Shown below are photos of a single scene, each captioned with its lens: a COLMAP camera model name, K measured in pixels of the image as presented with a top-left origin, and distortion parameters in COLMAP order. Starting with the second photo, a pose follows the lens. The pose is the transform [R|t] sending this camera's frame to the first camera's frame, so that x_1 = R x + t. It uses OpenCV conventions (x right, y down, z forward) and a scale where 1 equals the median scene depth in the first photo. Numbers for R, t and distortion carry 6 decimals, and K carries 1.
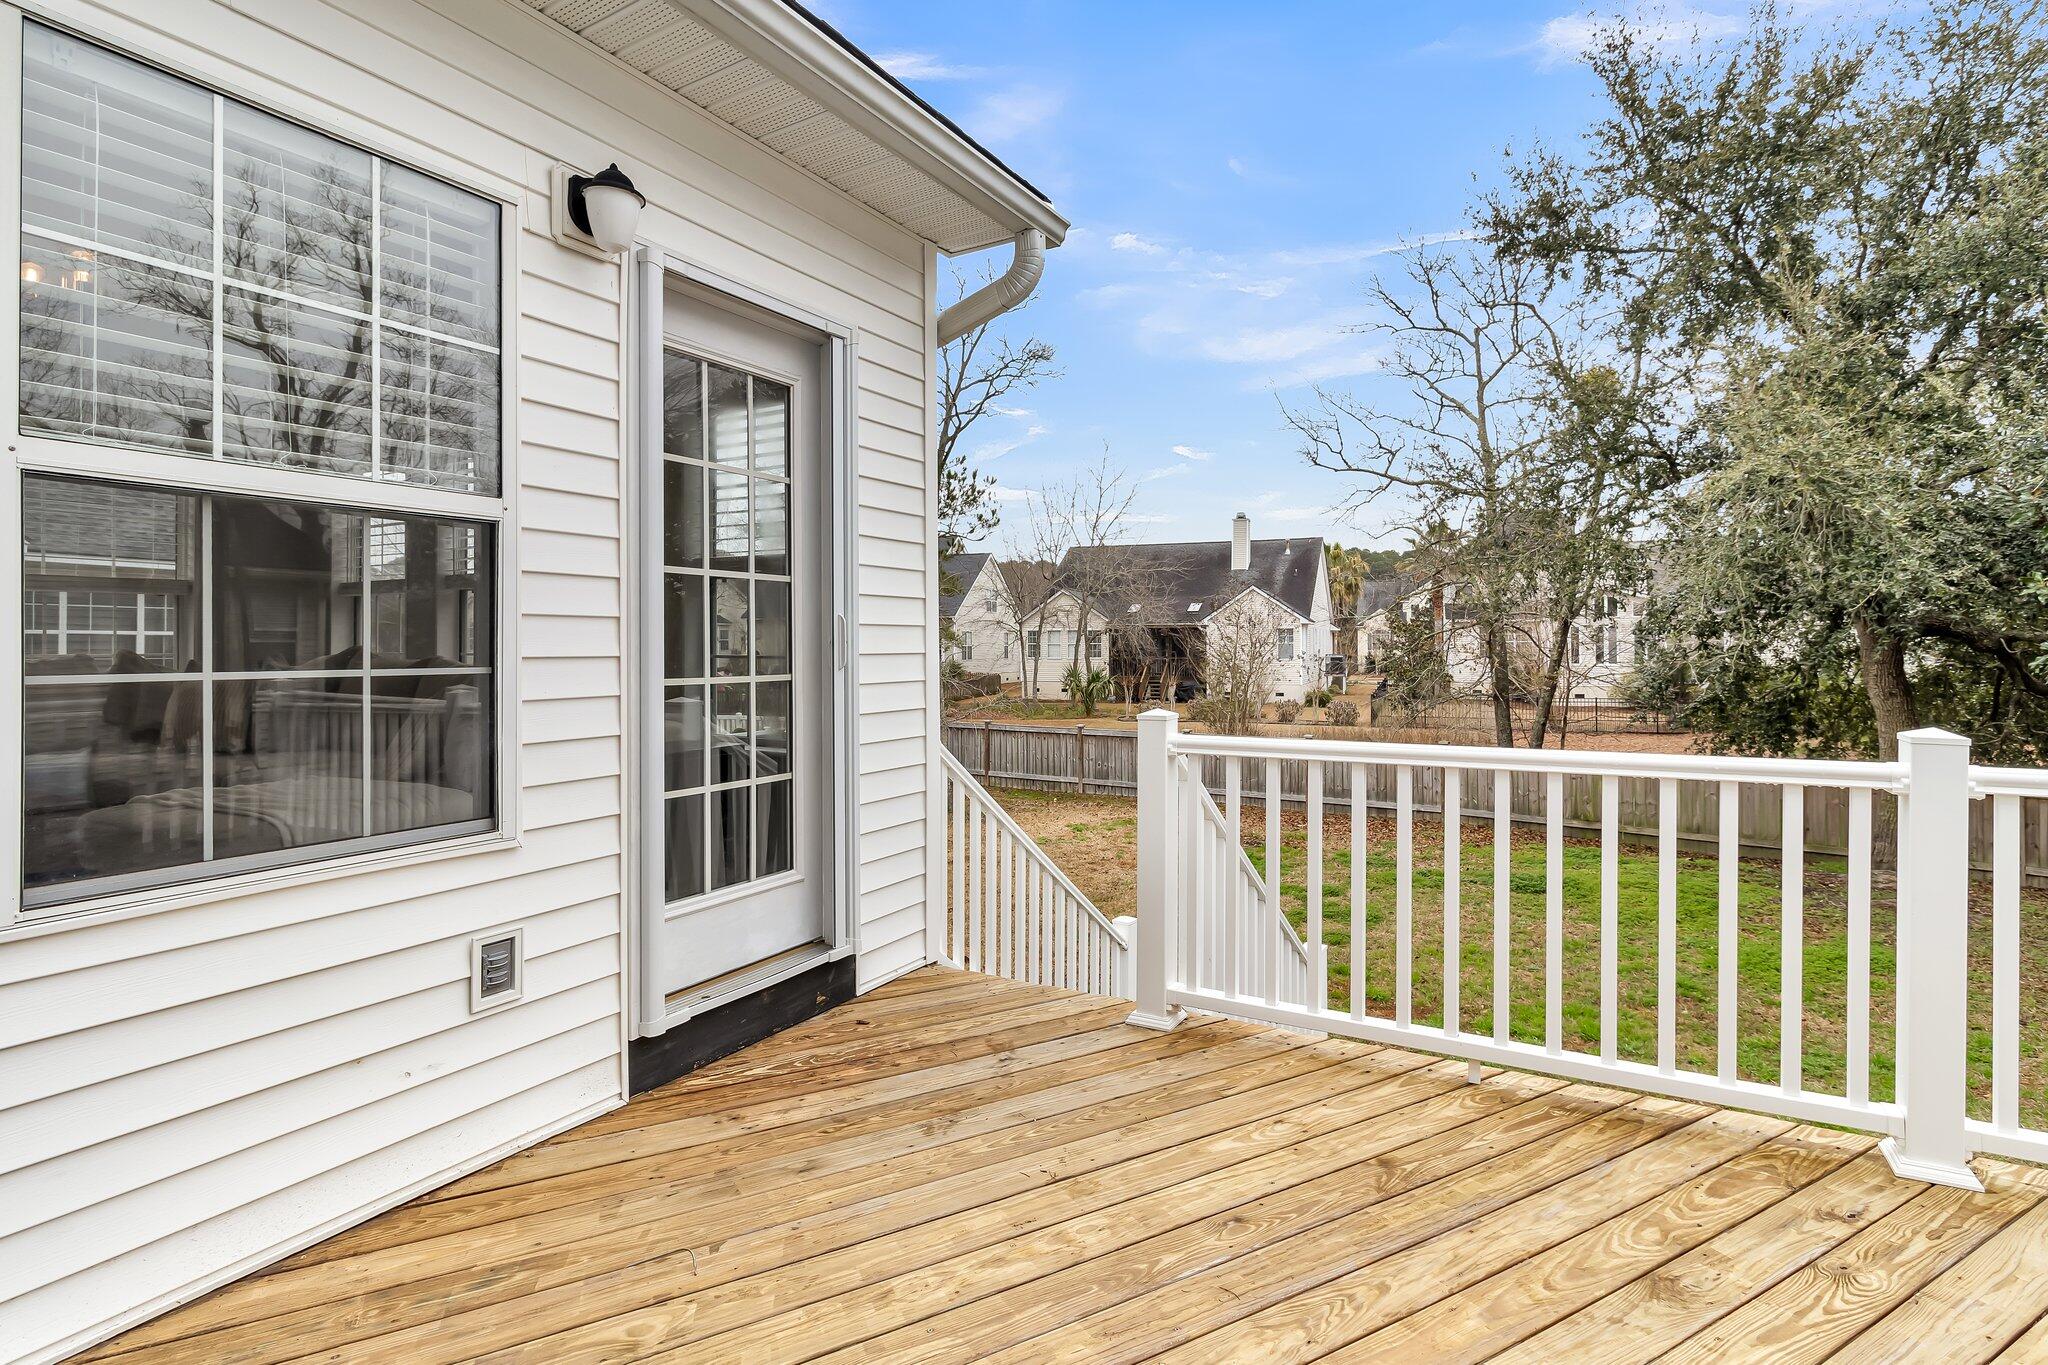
lens RADIAL K [[1035.2, 0, 1031.3], [0, 1035.2, 638.3], [0, 0, 1]] dist [0.000561, 0.000520]
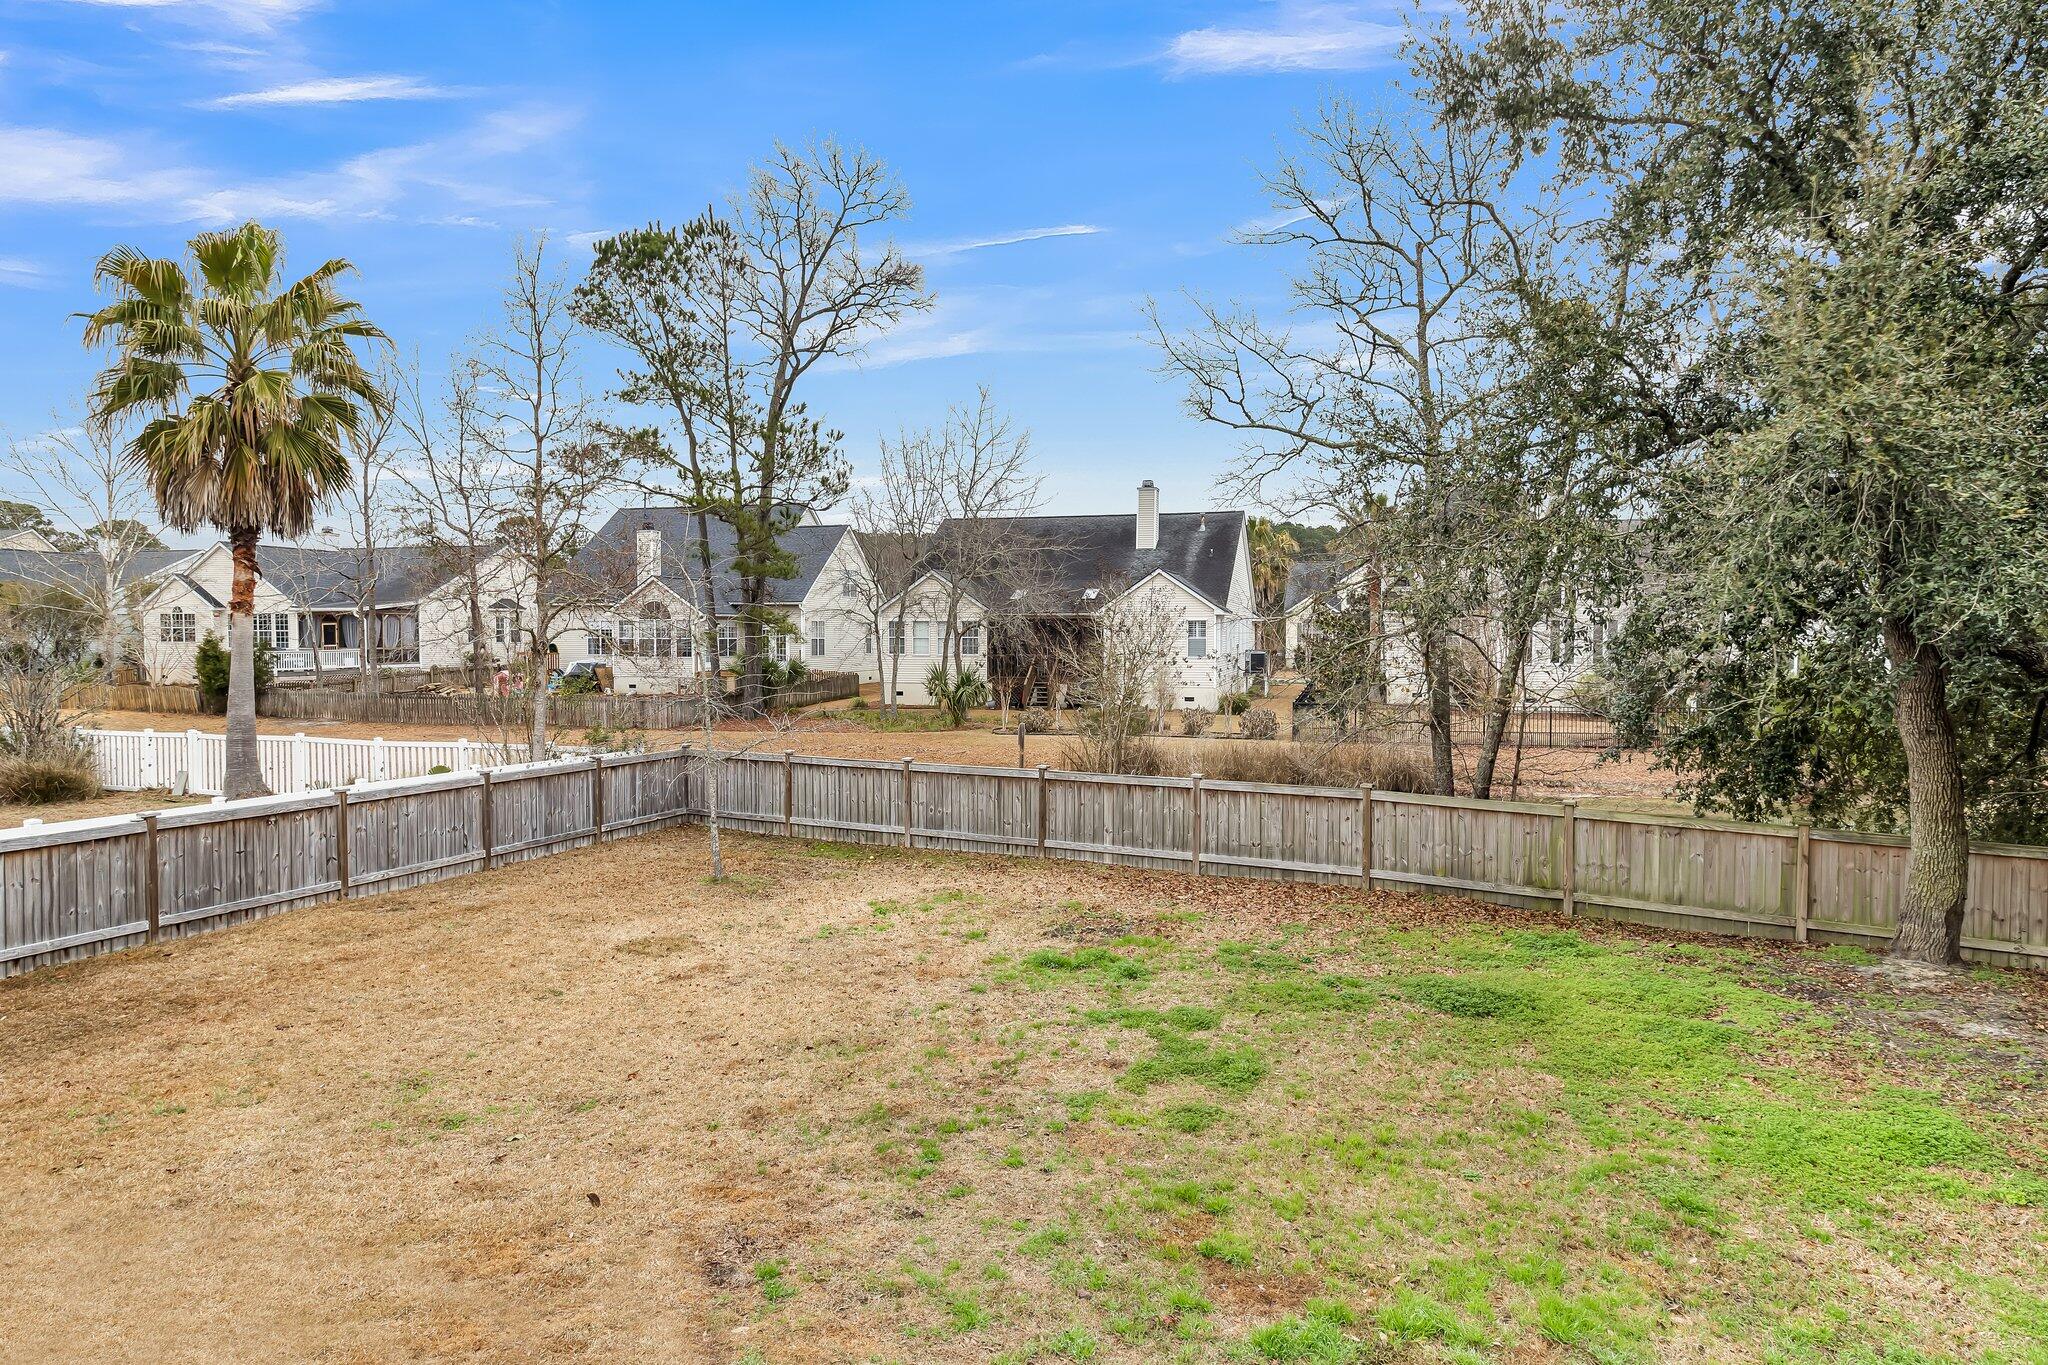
lens RADIAL K [[1206.9, 0, 1024.0], [0, 1206.9, 682.5], [0, 0, 1]] dist [-0.002463, -0.000636]
pose [[0.995944, -0.000345, 0.089970, 0.052708], [-0.003957, 0.998857, 0.047635, -0.014504], [-0.089883, -0.047797, 0.994805, 0.110812]]
